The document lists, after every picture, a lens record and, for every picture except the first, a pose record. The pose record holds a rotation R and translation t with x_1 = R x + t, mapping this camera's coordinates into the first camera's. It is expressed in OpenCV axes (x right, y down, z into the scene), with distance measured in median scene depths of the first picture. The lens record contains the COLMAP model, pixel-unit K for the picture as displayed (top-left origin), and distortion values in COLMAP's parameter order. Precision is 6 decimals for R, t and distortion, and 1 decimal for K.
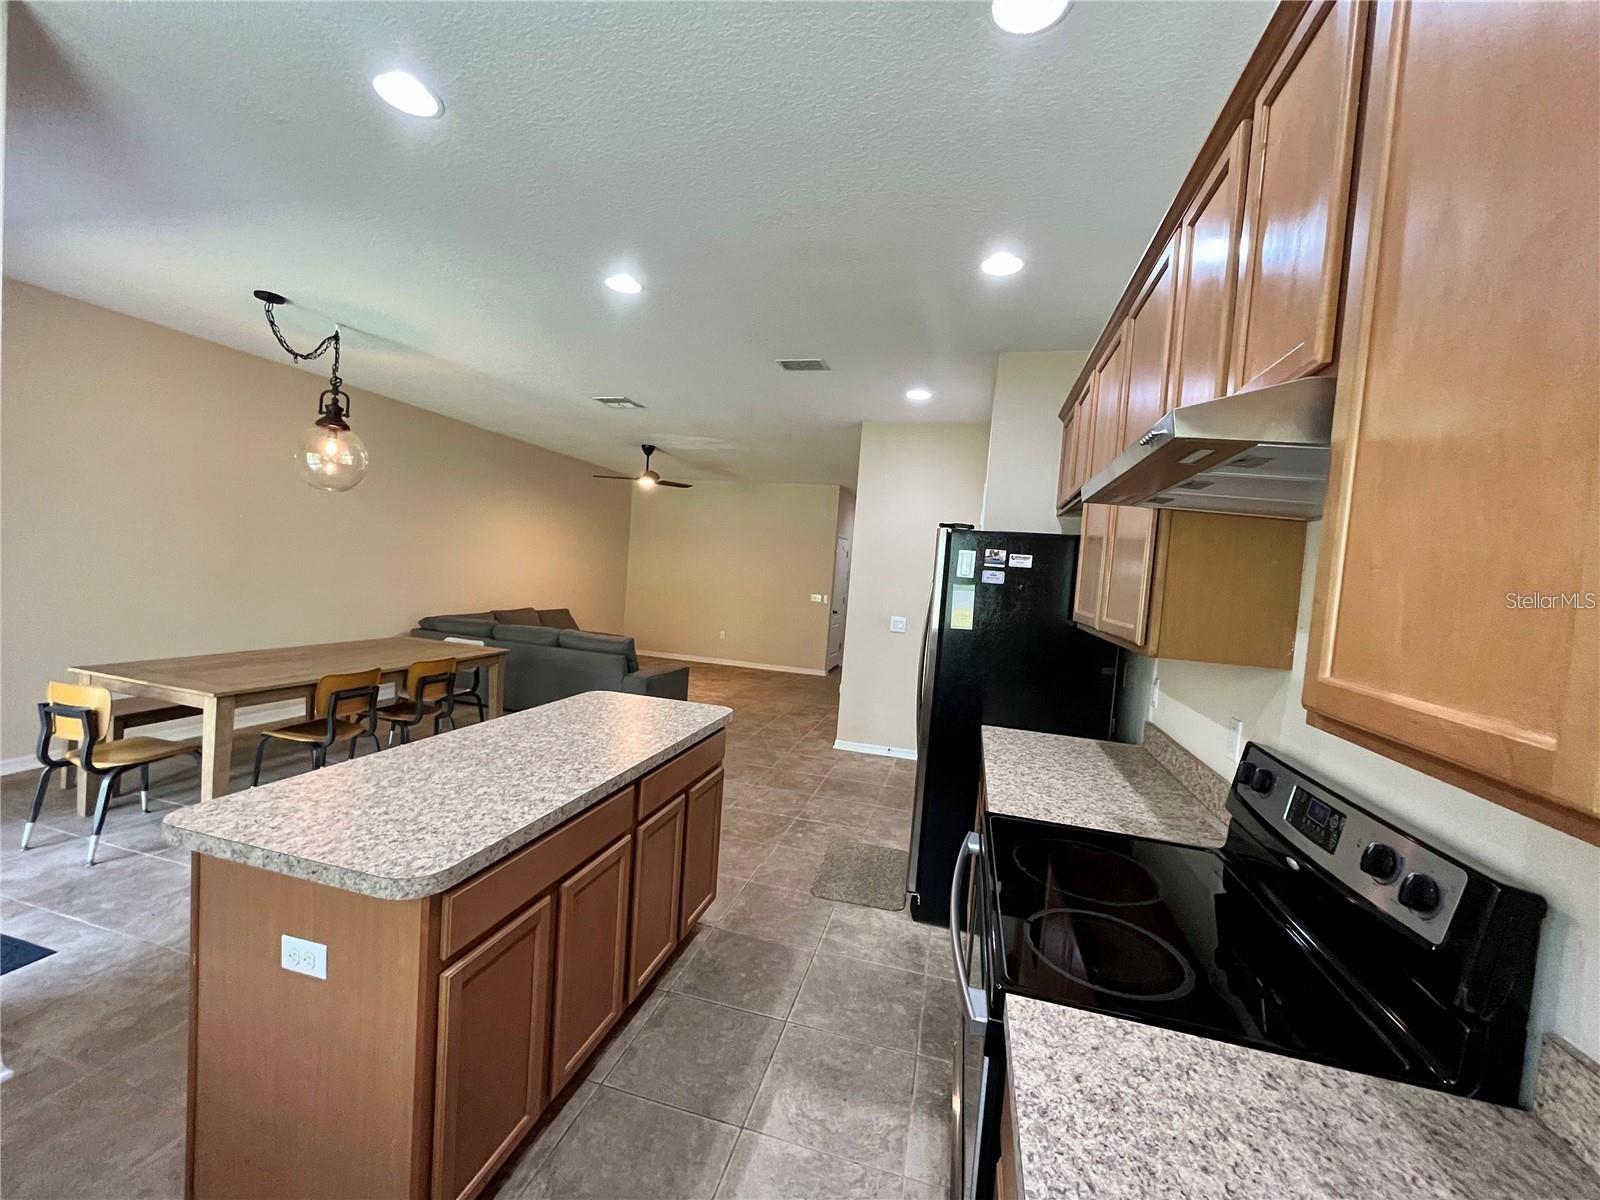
lens RADIAL K [[643.4, 0, 804.3], [0, 643.4, 596.8], [0, 0, 1]] dist [-0.000843, -0.000375]
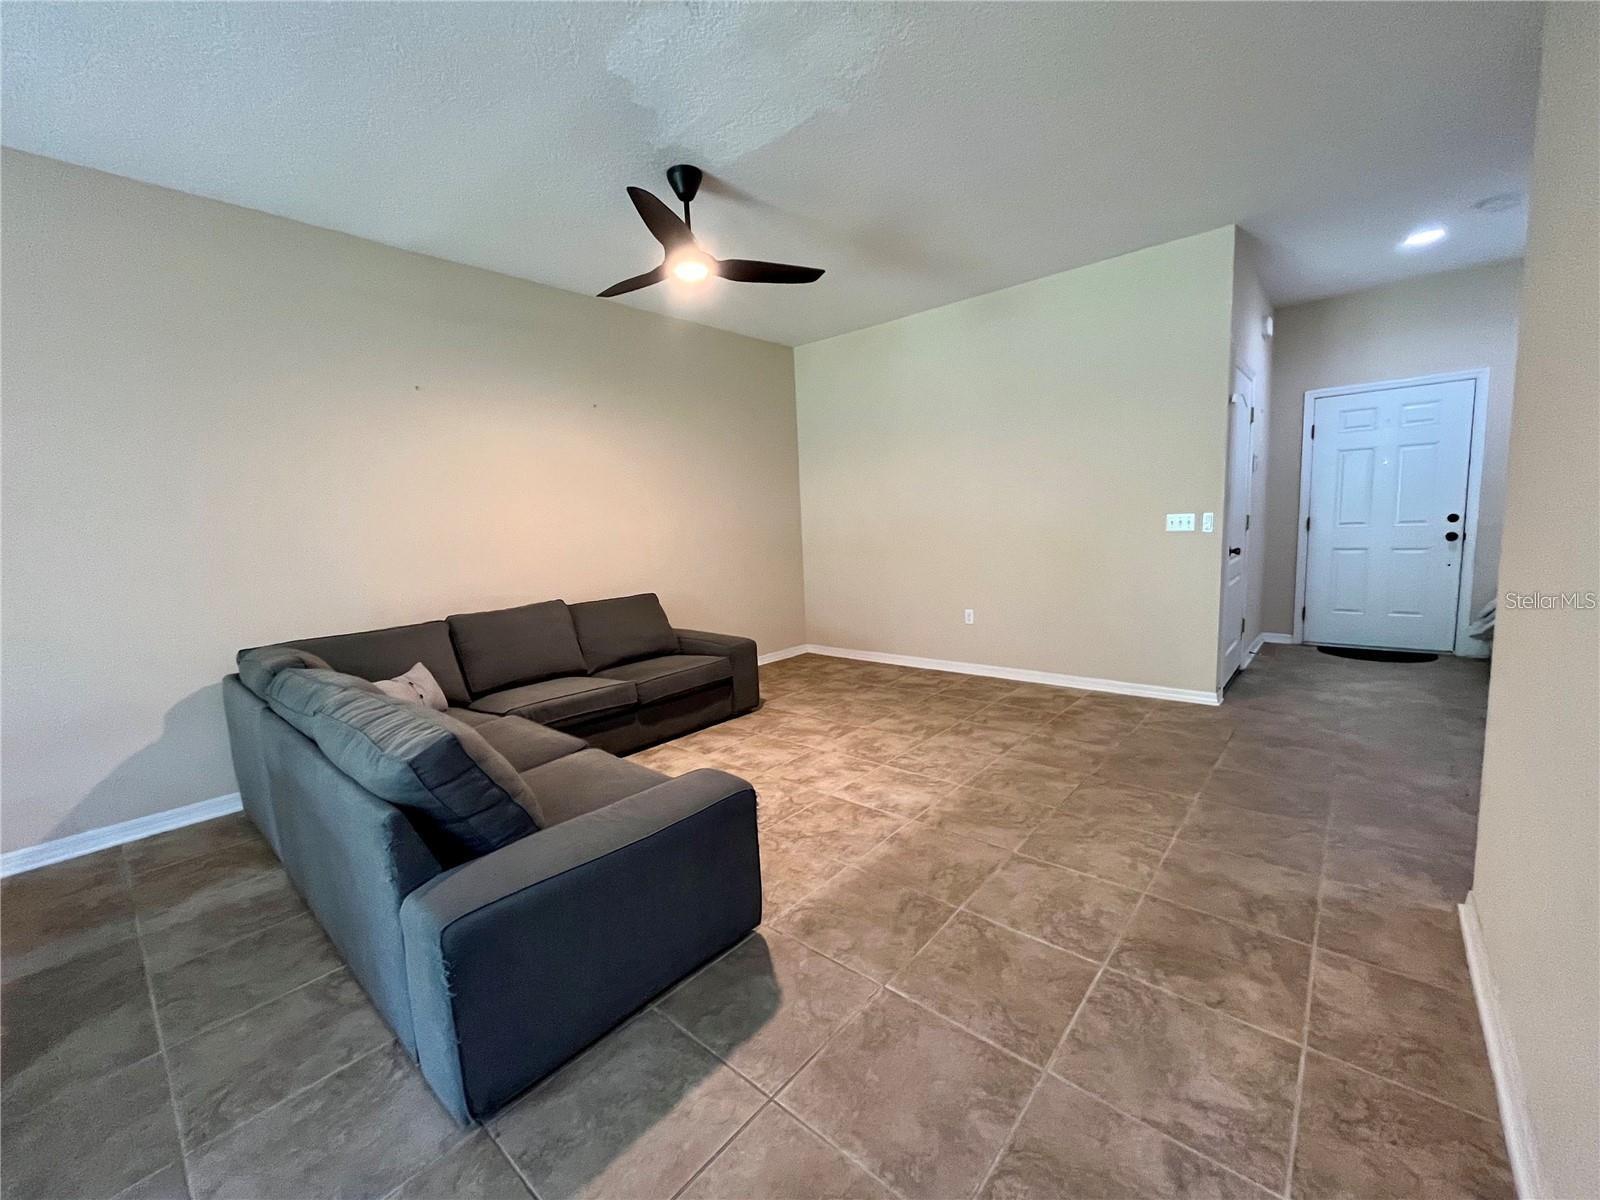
lens RADIAL K [[643.4, 0, 799.8], [0, 643.4, 598.9], [0, 0, 1]] dist [-0.000843, -0.000375]
pose [[0.884119, -0.059086, -0.463511, -0.011727], [0.097170, 0.993536, 0.058695, 0.003276], [0.457046, -0.096933, 0.884145, 0.557660]]
